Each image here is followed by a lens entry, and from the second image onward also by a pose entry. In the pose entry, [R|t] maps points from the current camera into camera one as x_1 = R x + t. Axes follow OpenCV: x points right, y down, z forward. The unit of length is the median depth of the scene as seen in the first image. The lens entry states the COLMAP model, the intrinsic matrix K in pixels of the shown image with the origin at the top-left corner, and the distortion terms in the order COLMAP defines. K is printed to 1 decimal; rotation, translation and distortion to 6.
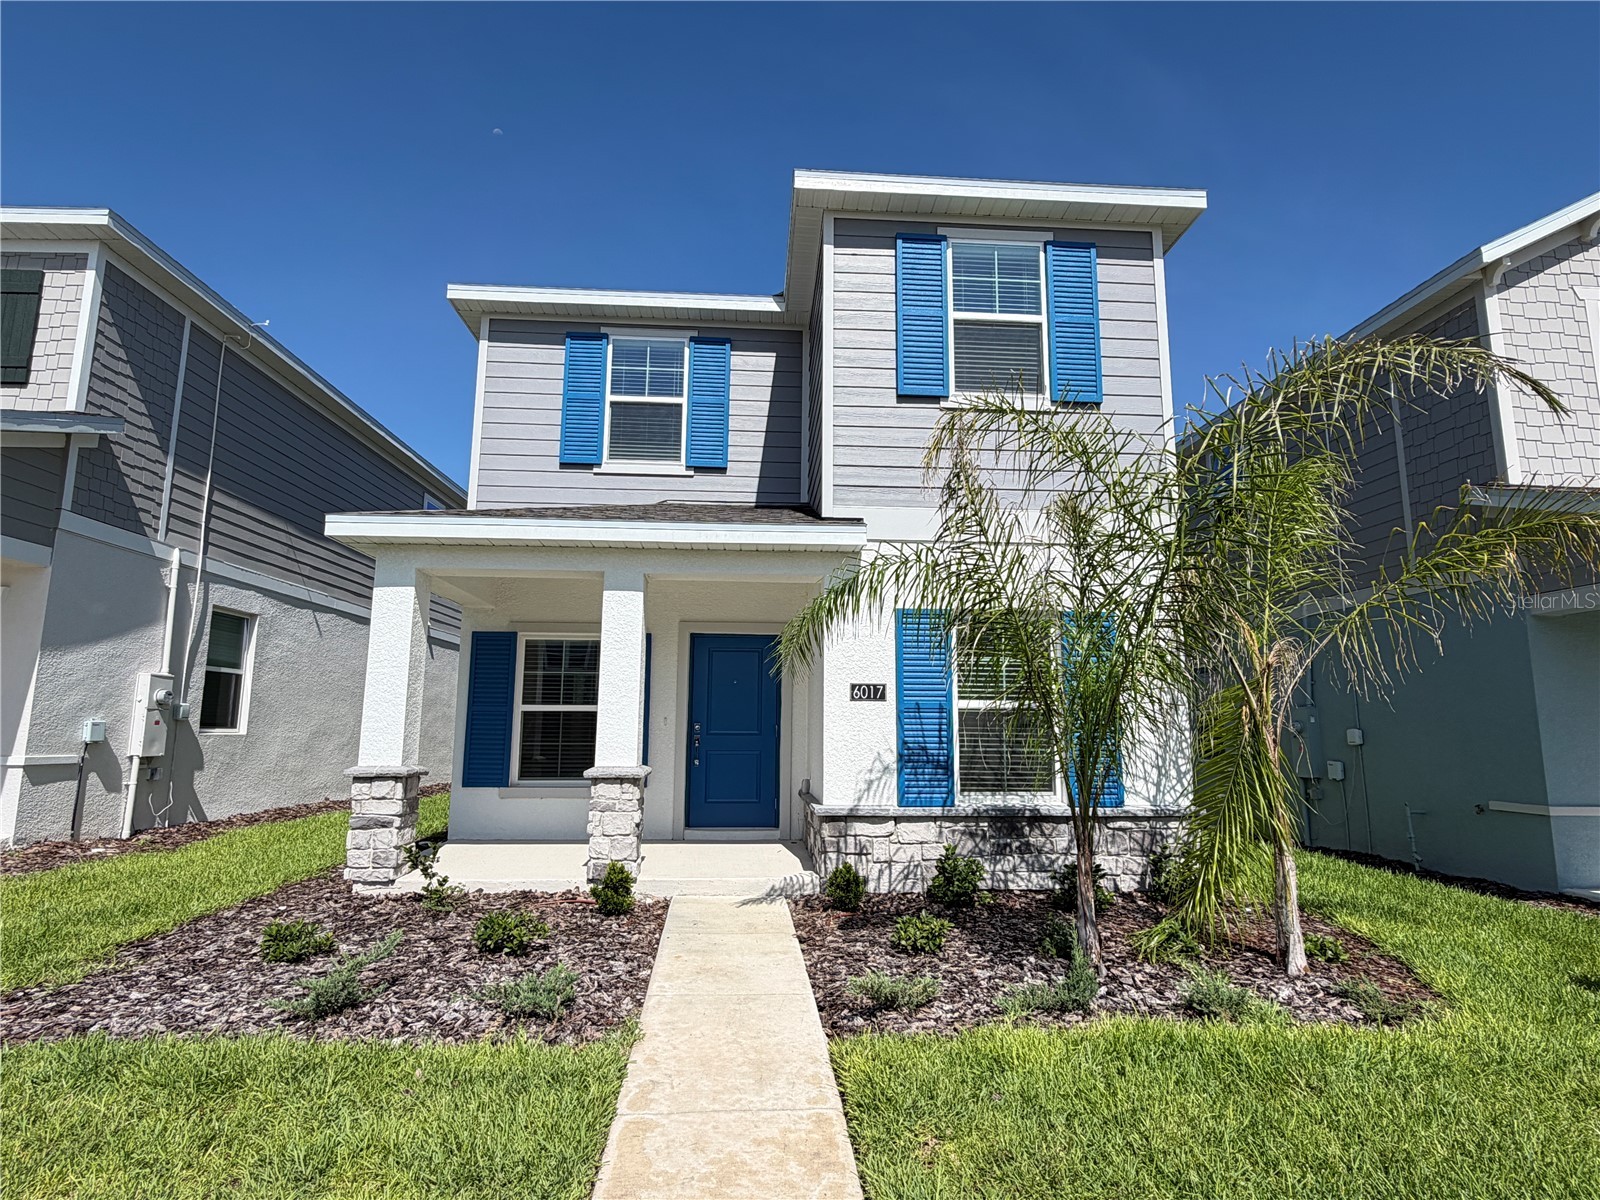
lens RADIAL K [[853.4, 0, 807.8], [0, 853.4, 603.4], [0, 0, 1]] dist [0.001578, -0.000451]
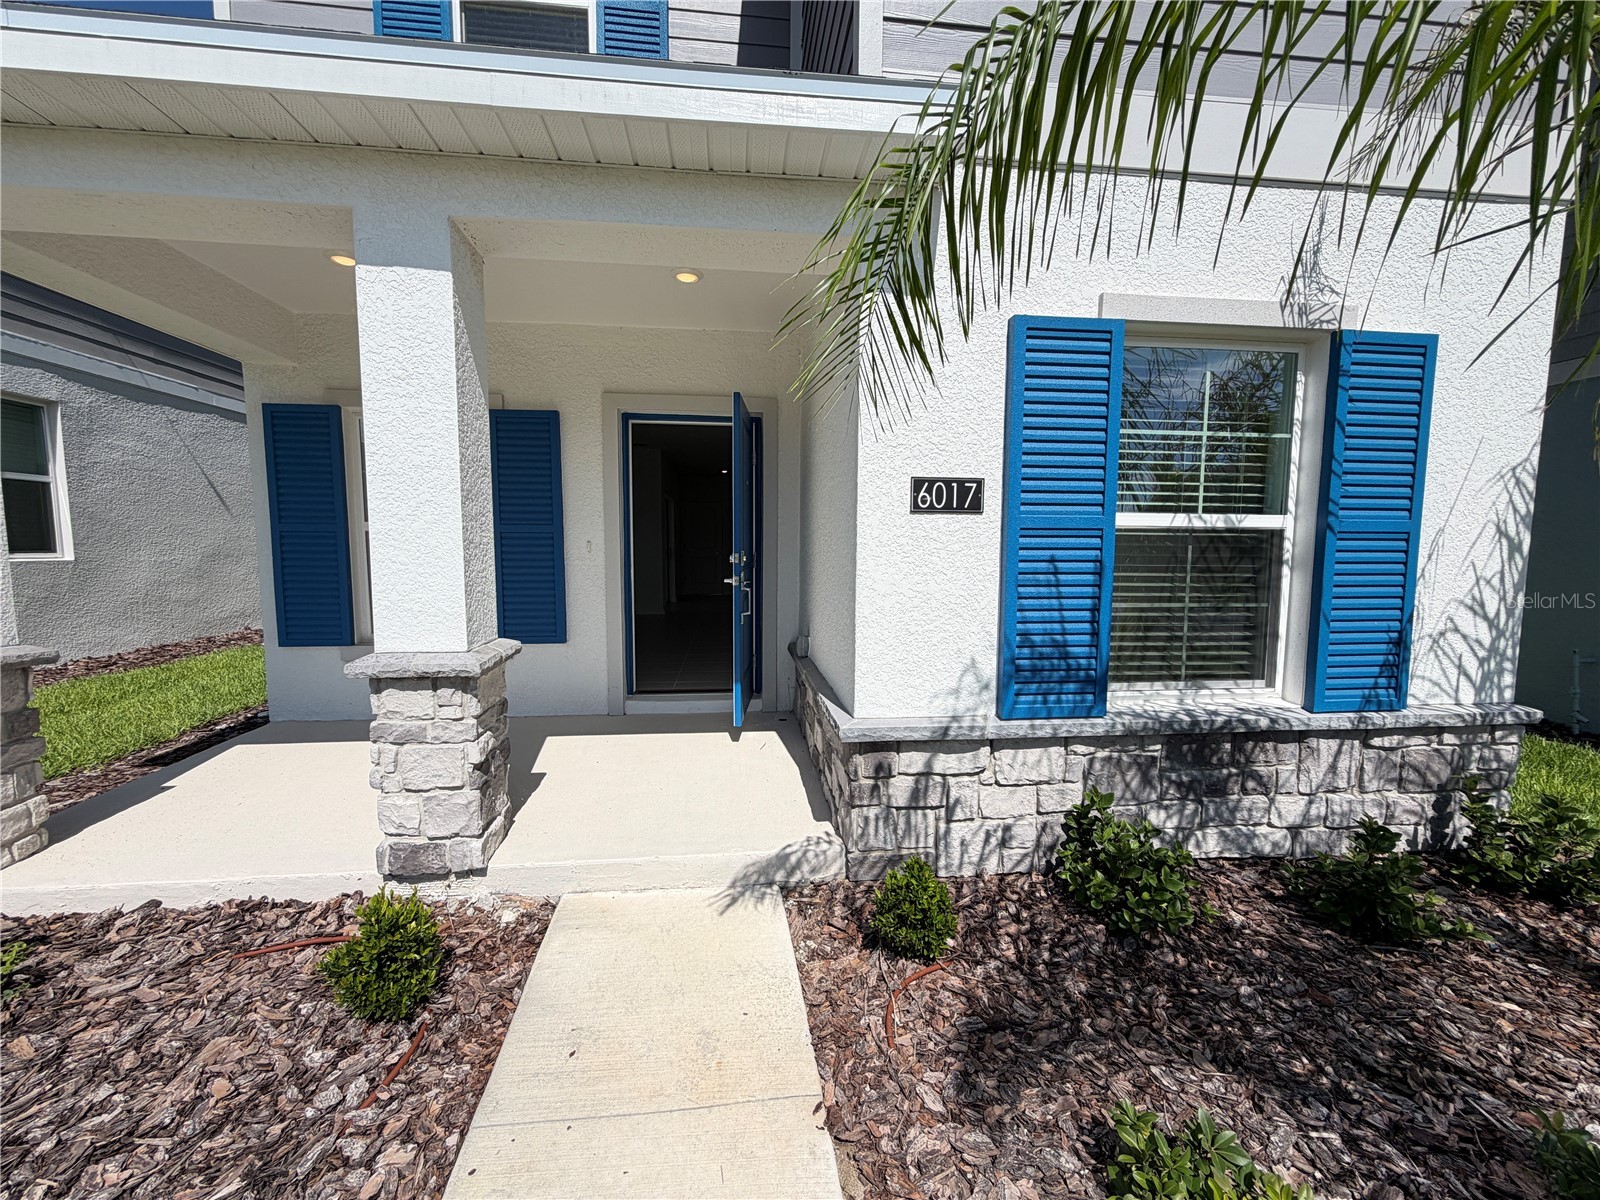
lens RADIAL K [[638.7, 0, 798.4], [0, 638.7, 598.9], [0, 0, 1]] dist [0.002388, -0.001041]
pose [[0.999110, -0.005243, 0.041857, -0.030181], [-0.004734, 0.972045, 0.234748, 0.076216], [-0.041918, -0.234738, 0.971155, 0.635429]]
